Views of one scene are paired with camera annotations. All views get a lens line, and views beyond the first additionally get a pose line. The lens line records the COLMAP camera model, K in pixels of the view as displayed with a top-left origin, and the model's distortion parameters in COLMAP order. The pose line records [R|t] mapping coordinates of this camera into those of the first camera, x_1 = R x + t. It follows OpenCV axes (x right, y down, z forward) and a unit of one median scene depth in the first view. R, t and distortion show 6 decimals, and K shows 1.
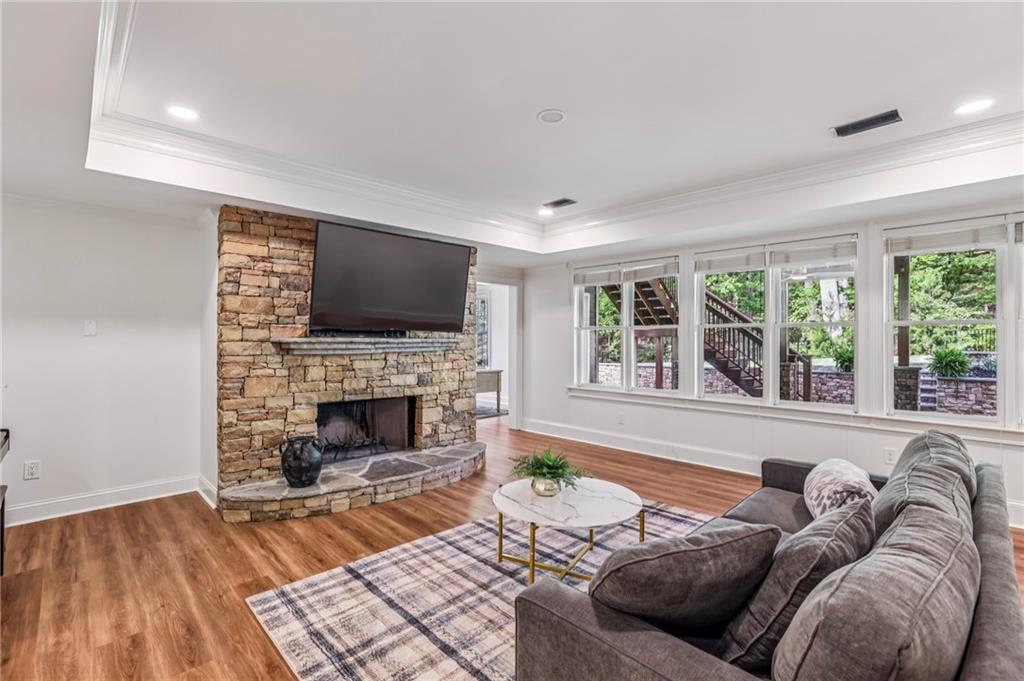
lens RADIAL K [[471.4, 0, 512.3], [0, 471.4, 337.5], [0, 0, 1]] dist [-0.021335, 0.000830]
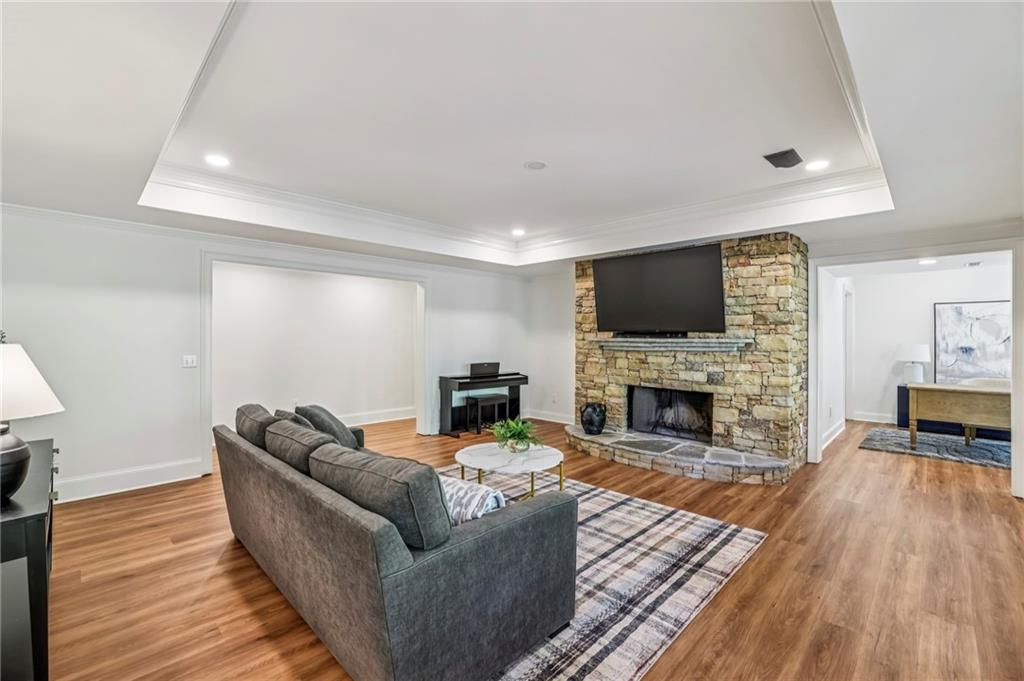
lens RADIAL K [[451.8, 0, 512.5], [0, 451.8, 339.3], [0, 0, 1]] dist [-0.031187, 0.008214]
pose [[0.012971, 0.003356, -0.999910, 0.859995], [0.005093, 0.999981, 0.003422, -0.002172], [0.999903, -0.005137, 0.012954, 0.596727]]
